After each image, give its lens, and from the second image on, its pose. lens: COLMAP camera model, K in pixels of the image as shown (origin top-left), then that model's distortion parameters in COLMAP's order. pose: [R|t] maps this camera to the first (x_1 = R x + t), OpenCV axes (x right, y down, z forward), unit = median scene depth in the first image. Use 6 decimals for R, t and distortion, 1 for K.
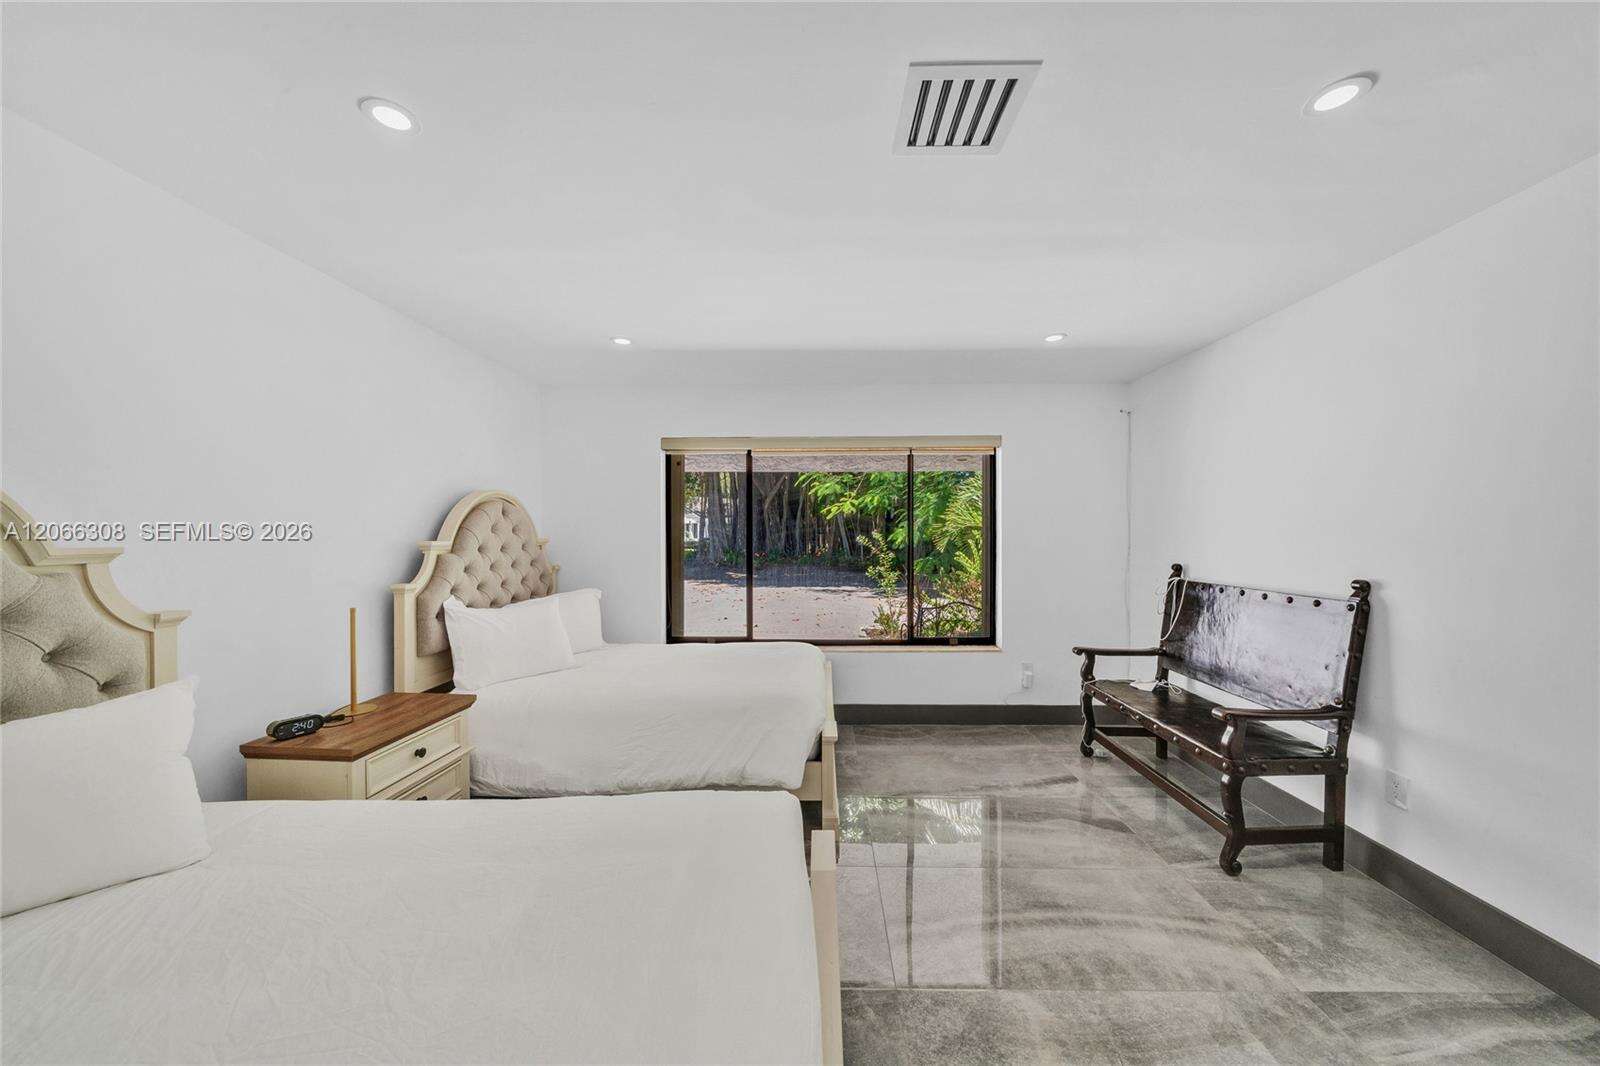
lens RADIAL K [[571.9, 0, 799.7], [0, 571.9, 529.1], [0, 0, 1]] dist [0.001070, 0.000258]
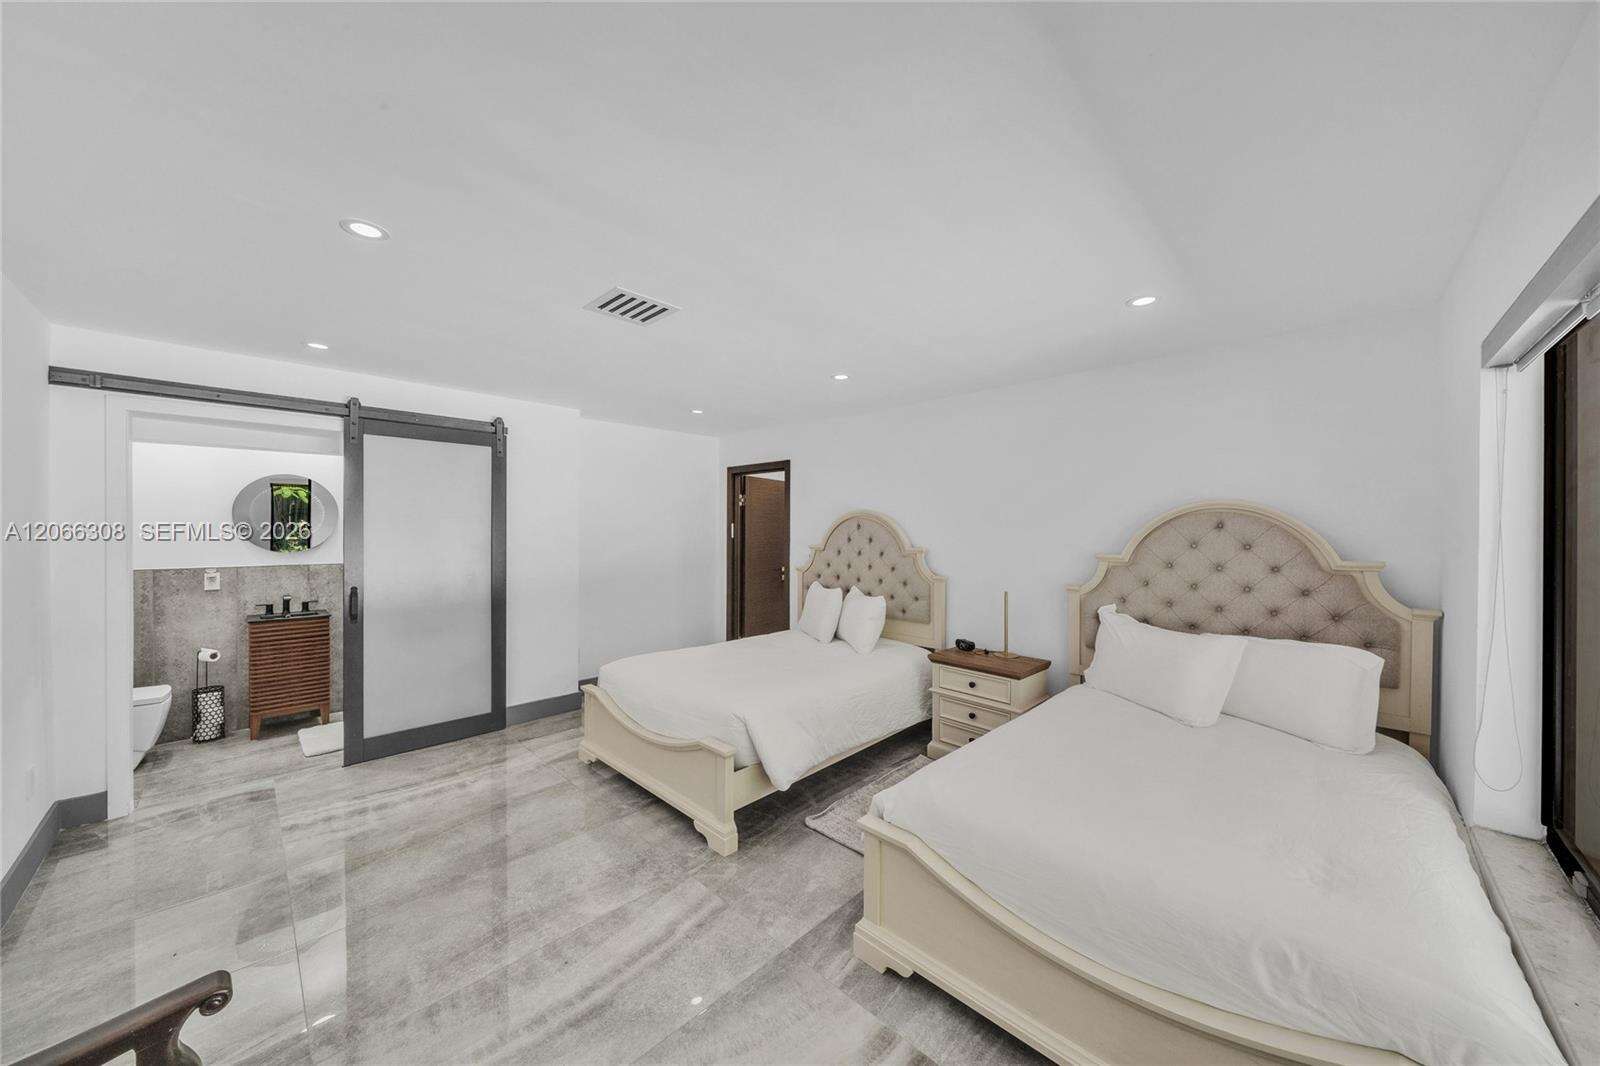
lens RADIAL K [[554.1, 0, 799.7], [0, 554.1, 535.5], [0, 0, 1]] dist [-0.000448, -0.000028]
pose [[-0.683776, 0.004952, -0.729675, 0.533749], [0.003459, 0.999988, 0.003546, -0.018390], [0.729683, -0.000099, -0.683785, 1.174384]]
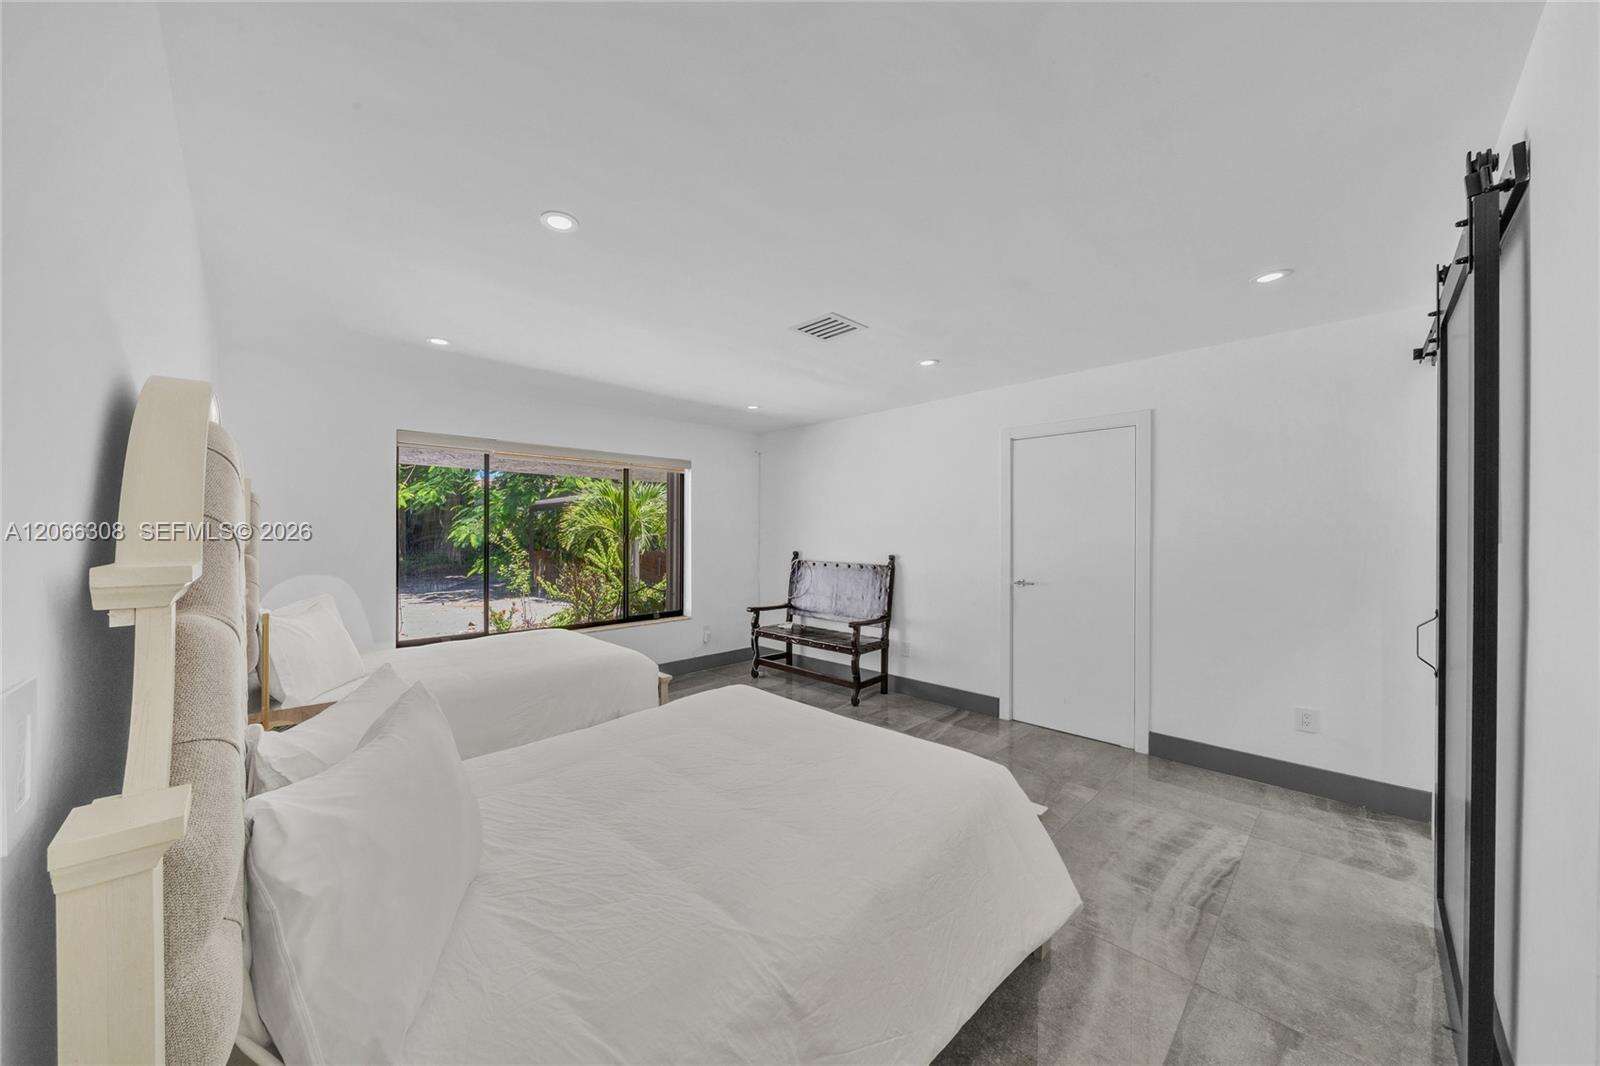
lens RADIAL K [[574.4, 0, 775.6], [0, 574.4, 534.4], [0, 0, 1]] dist [-0.000383, -0.000001]
pose [[0.706708, -0.000192, 0.707505, -0.607153], [-0.007330, 0.999944, 0.007594, 0.000564], [-0.707467, -0.010553, 0.706667, -0.139316]]
